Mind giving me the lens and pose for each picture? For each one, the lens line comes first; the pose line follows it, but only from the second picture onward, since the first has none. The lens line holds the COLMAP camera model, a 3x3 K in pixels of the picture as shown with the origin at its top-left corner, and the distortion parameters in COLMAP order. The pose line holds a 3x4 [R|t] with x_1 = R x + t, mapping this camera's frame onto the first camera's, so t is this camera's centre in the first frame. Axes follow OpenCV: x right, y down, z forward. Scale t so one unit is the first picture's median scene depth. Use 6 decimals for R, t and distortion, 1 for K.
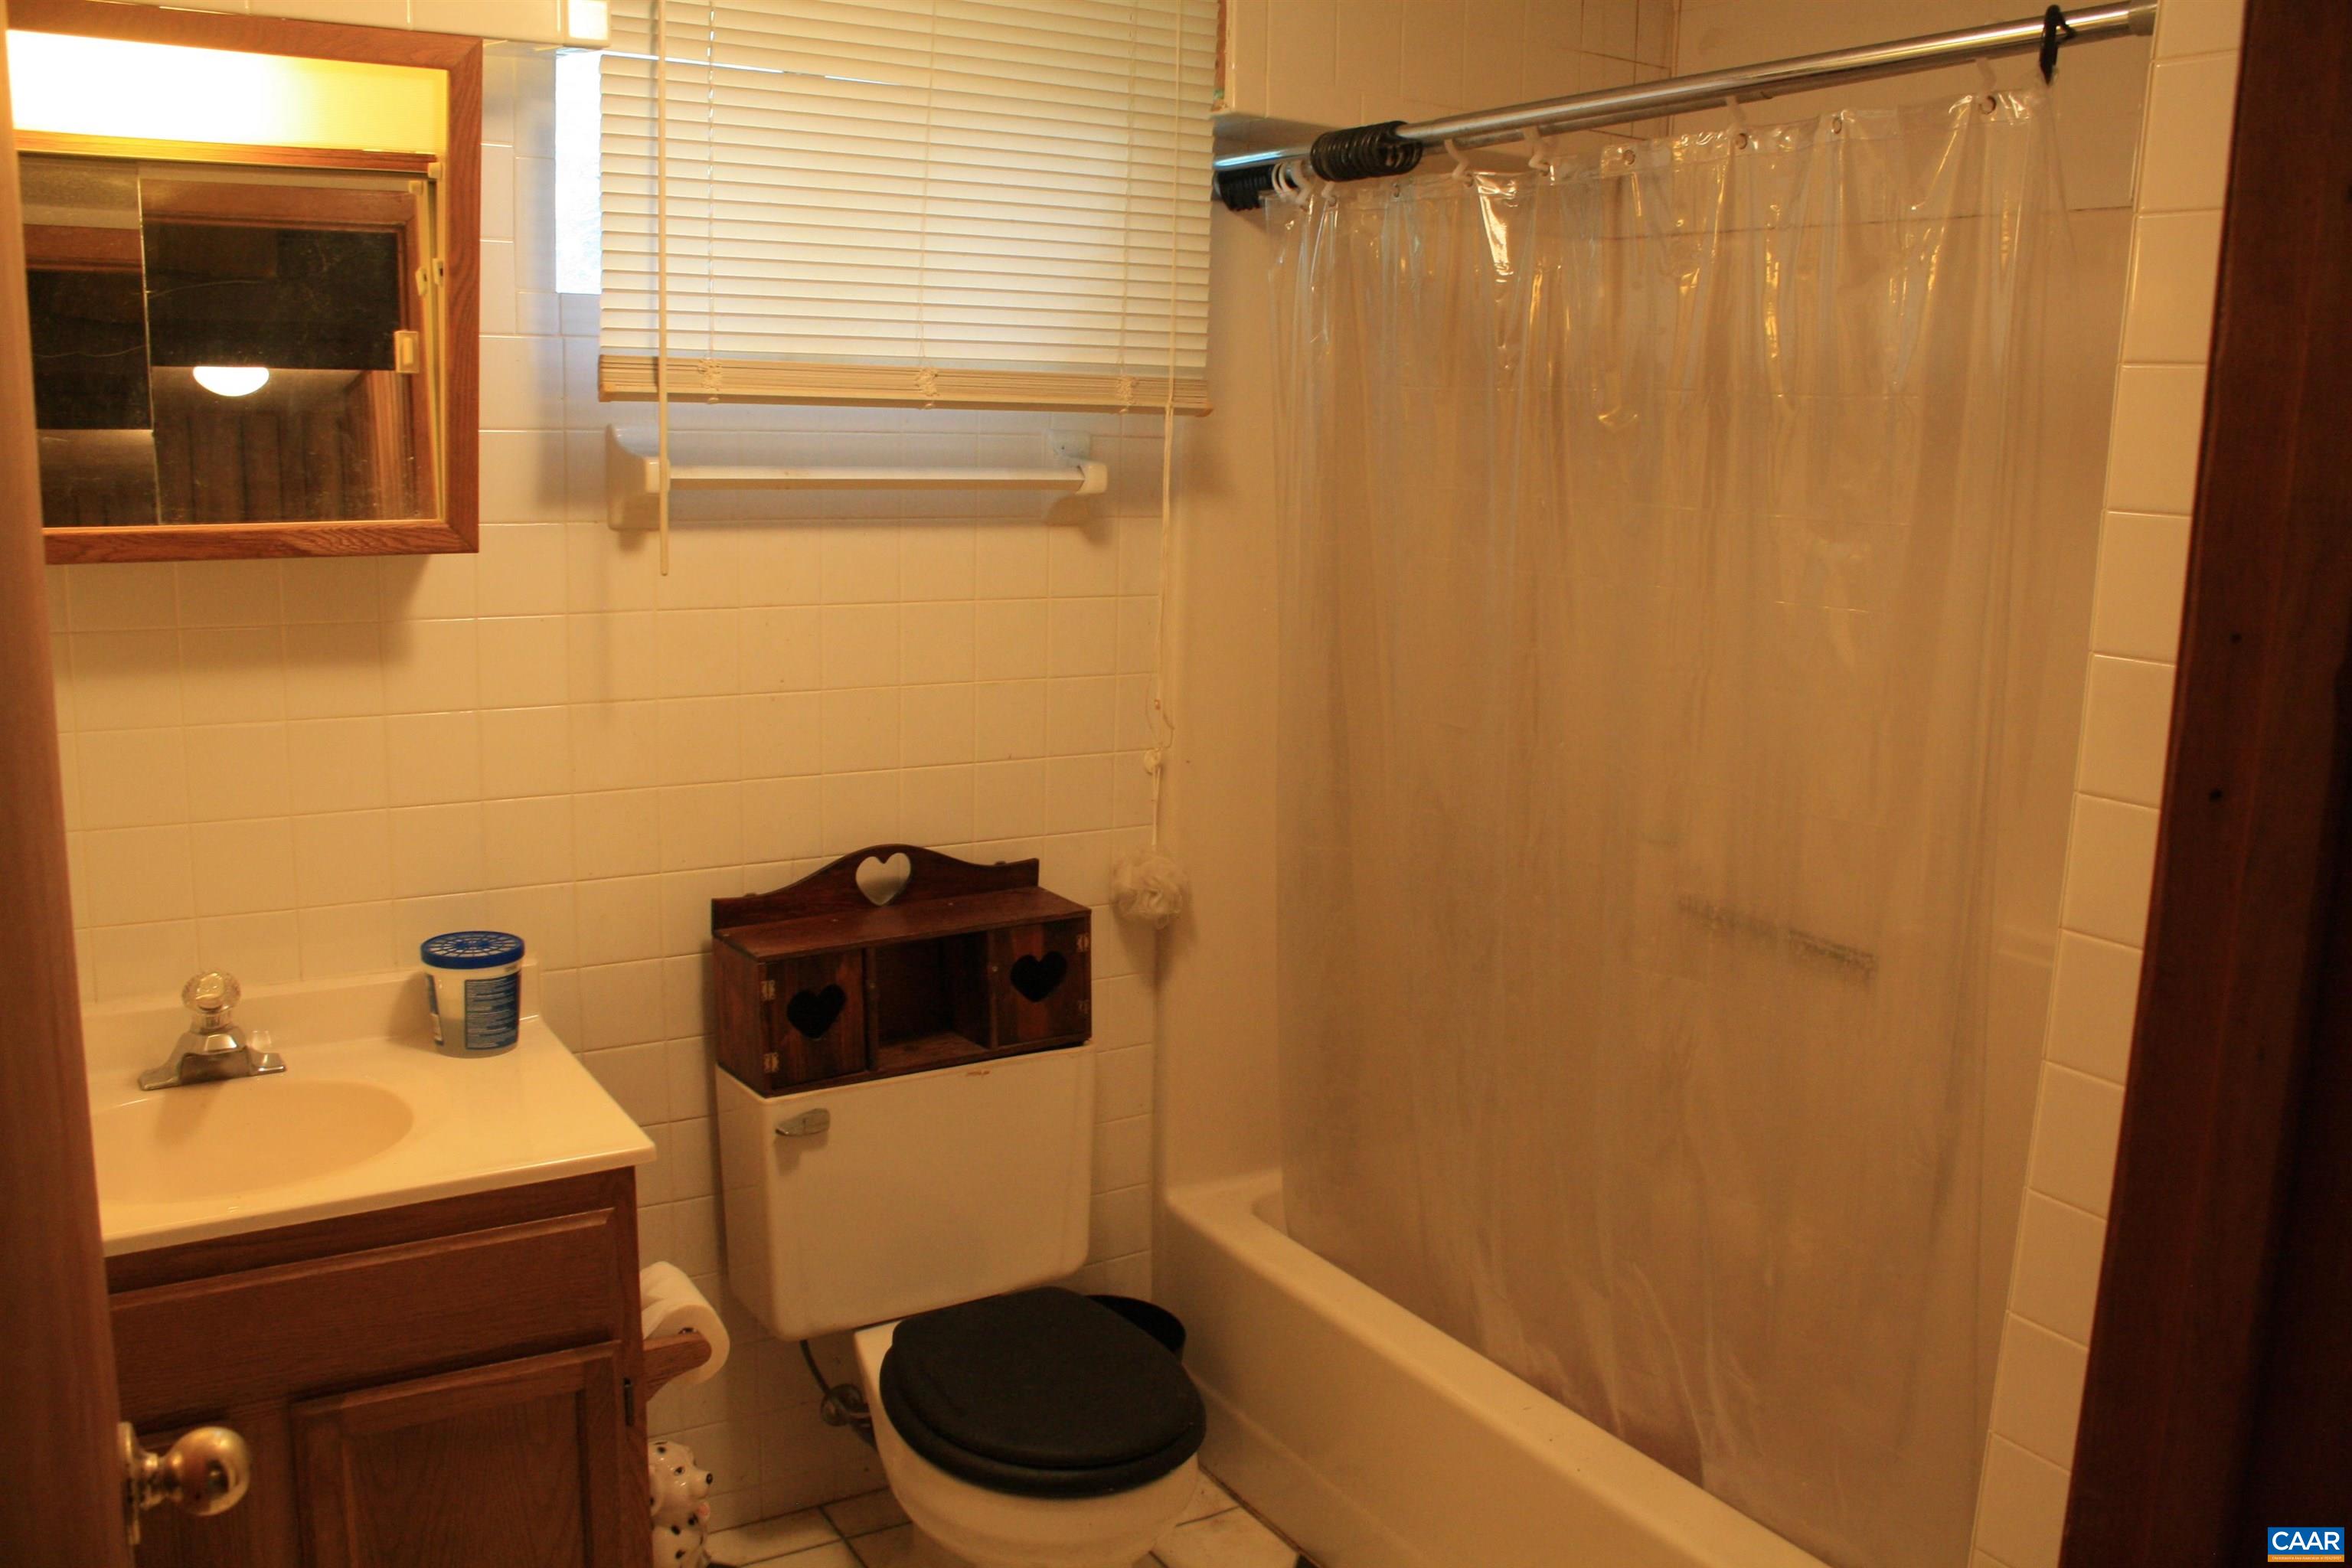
lens RADIAL K [[1982.7, 0, 1176.0], [0, 1982.7, 784.0], [0, 0, 1]] dist [-0.167500, 0.149603]
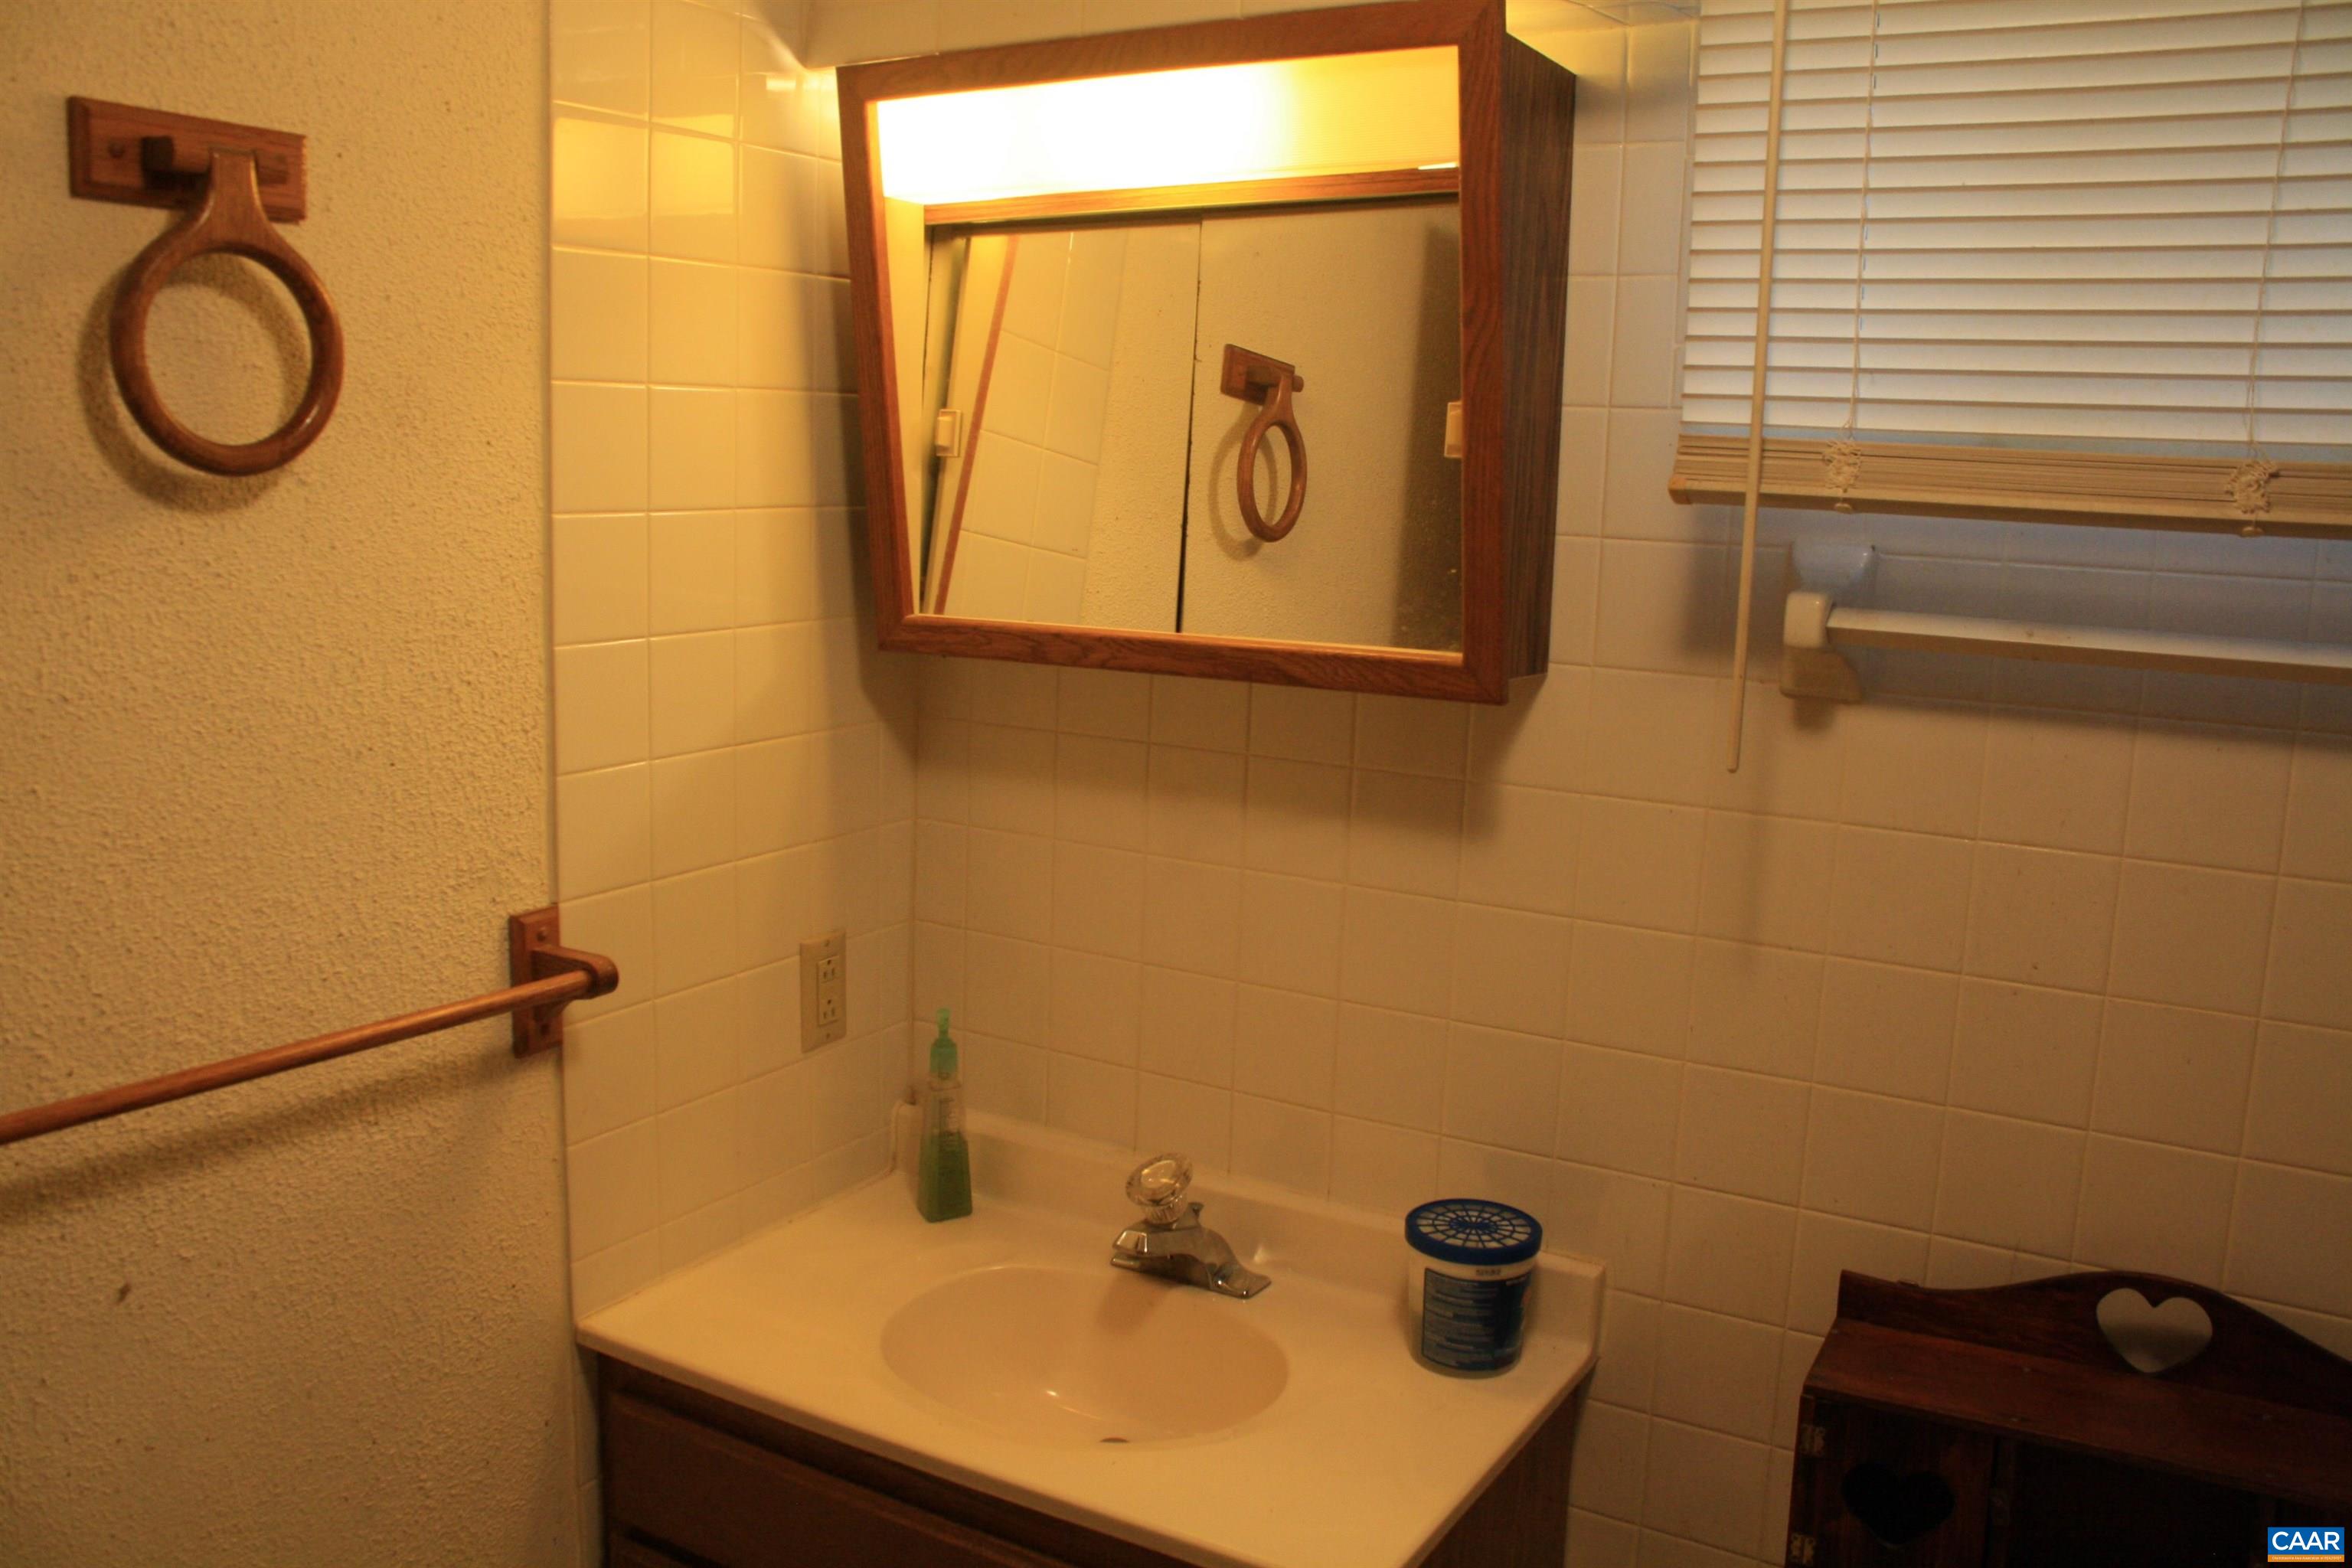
lens RADIAL K [[1982.7, 0, 1176.0], [0, 1982.7, 784.0], [0, 0, 1]] dist [-0.167500, 0.149603]
pose [[0.466068, 0.123440, -0.876095, 0.214290], [-0.185812, 0.981792, 0.039483, -0.088372], [0.865017, 0.144387, 0.480518, 0.497437]]
